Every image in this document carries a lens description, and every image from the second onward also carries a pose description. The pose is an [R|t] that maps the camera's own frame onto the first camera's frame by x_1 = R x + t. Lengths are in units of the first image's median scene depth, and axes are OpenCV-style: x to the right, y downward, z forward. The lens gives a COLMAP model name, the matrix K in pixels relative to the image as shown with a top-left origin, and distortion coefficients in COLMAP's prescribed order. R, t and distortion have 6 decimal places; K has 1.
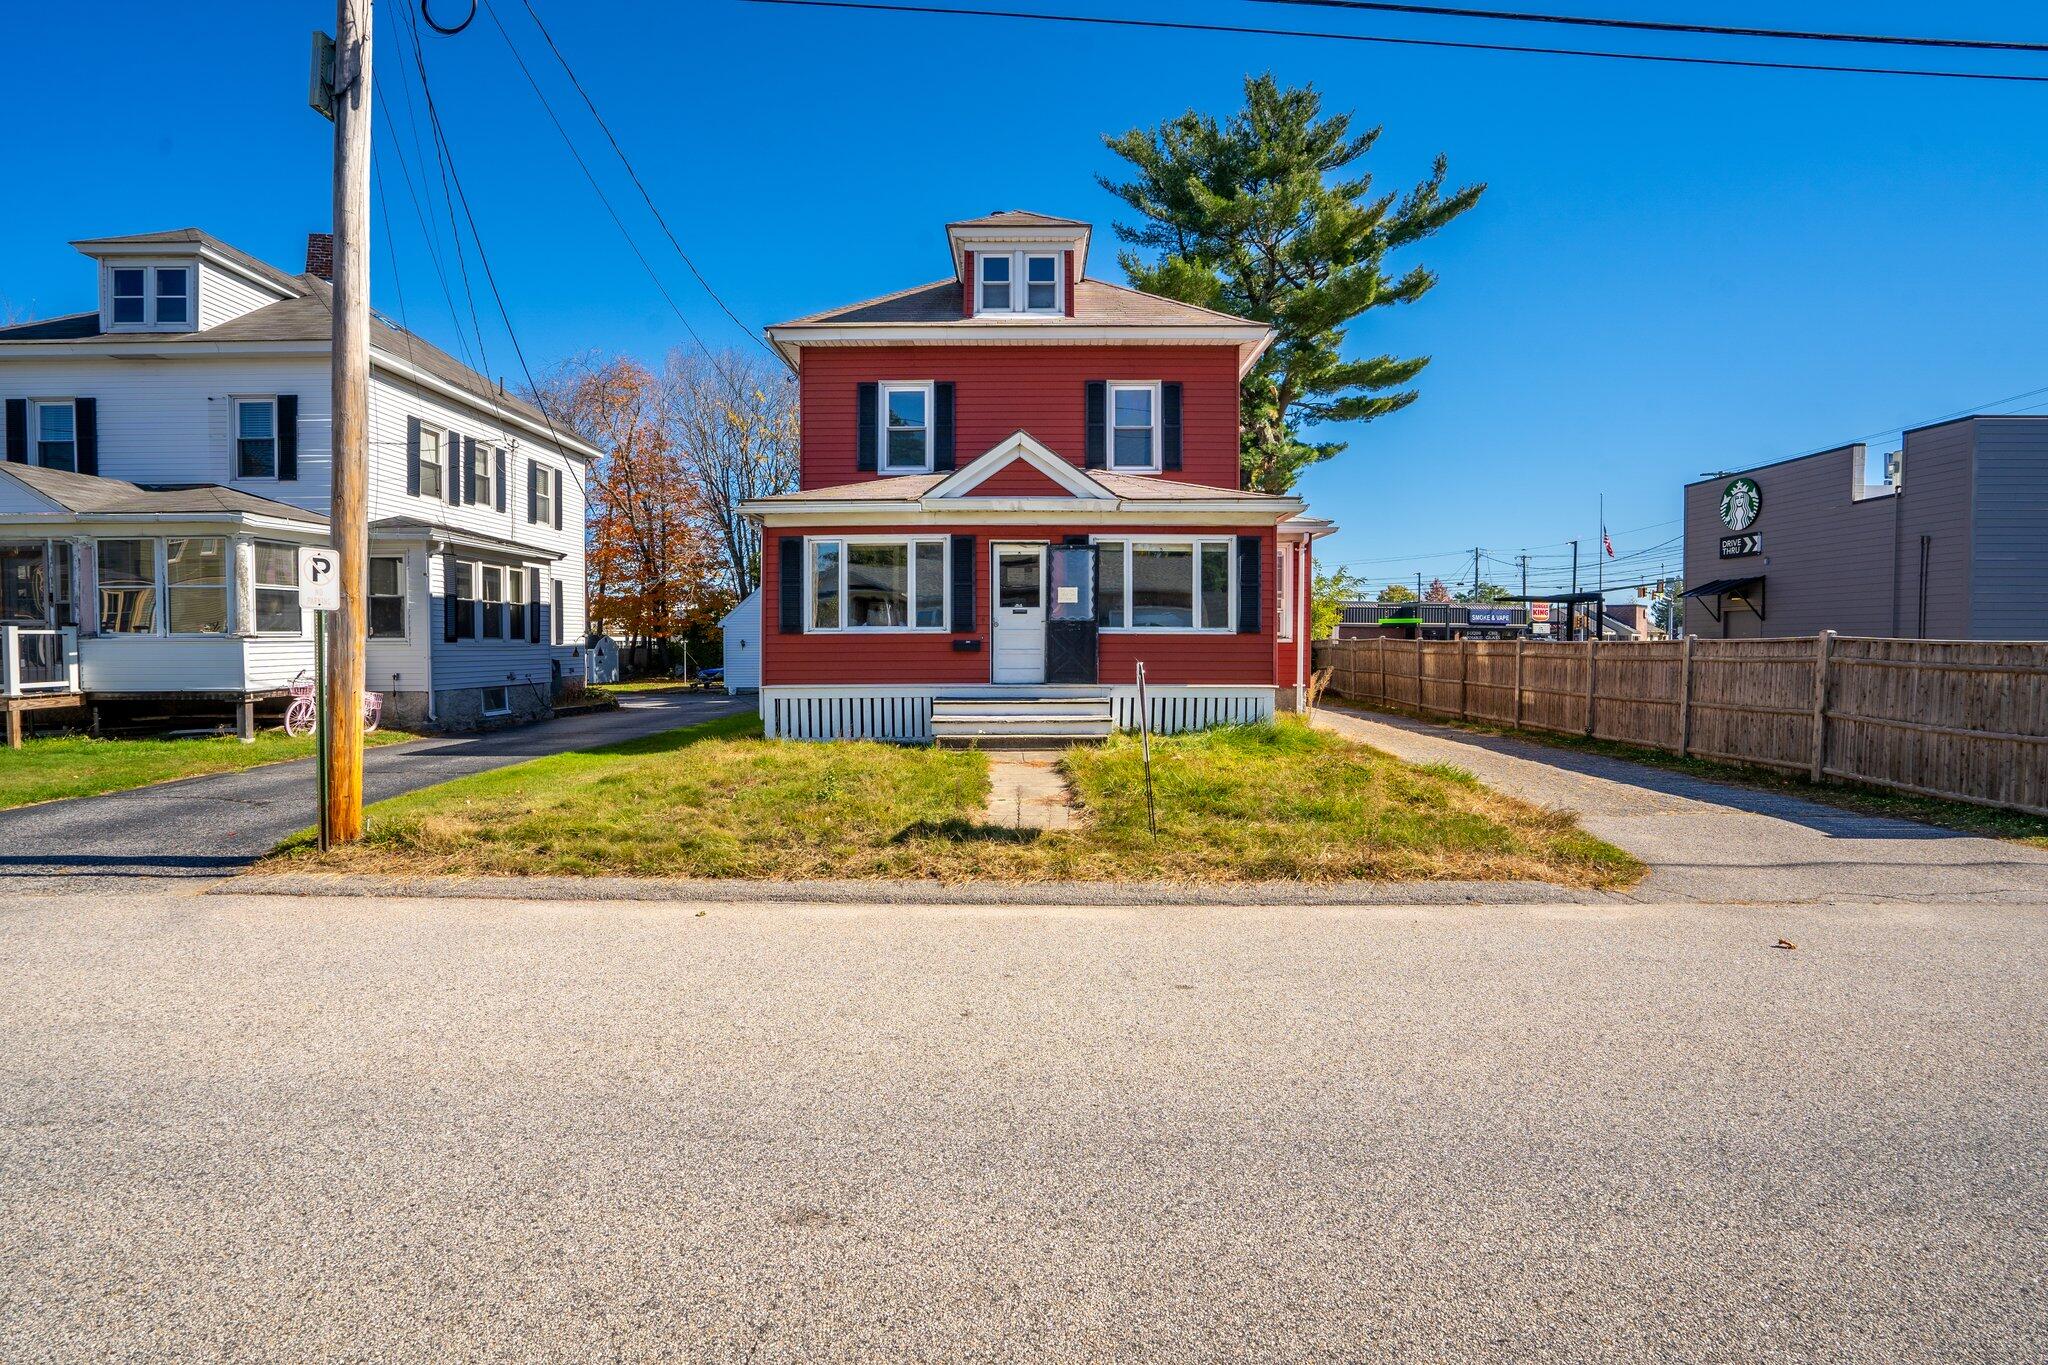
lens RADIAL K [[946.8, 0, 1024.0], [0, 946.8, 682.5], [0, 0, 1]] dist [-0.060950, 0.023887]
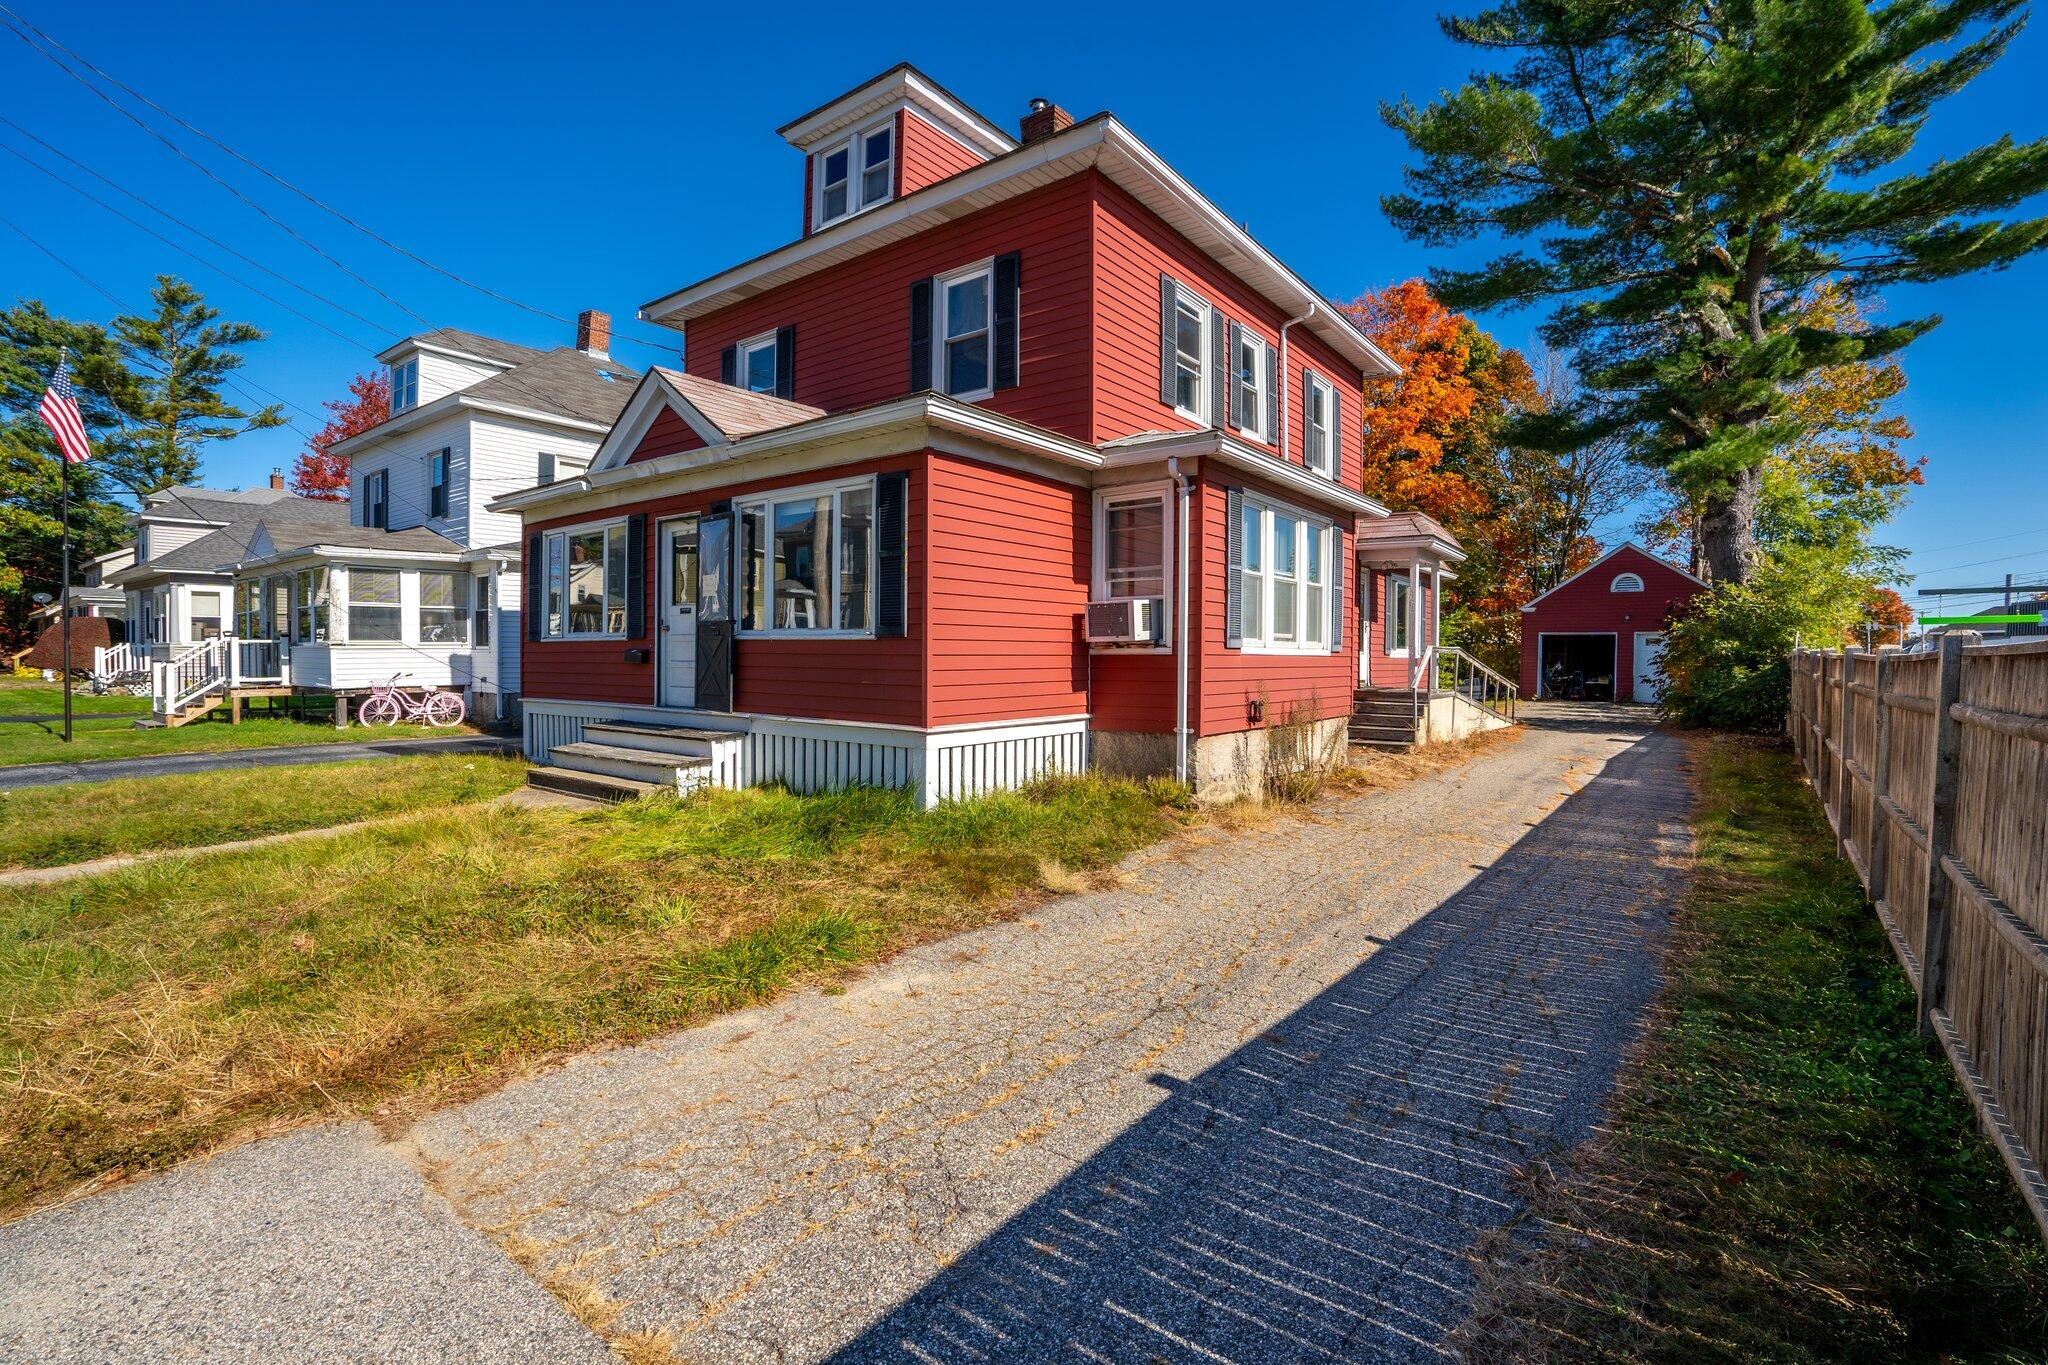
lens RADIAL K [[946.8, 0, 1024.0], [0, 946.8, 682.5], [0, 0, 1]] dist [-0.060950, 0.023887]
pose [[0.793824, 0.023358, -0.607698, 0.636080], [-0.031401, 0.999503, -0.002601, -0.023982], [0.607336, 0.021147, 0.794164, 0.556262]]
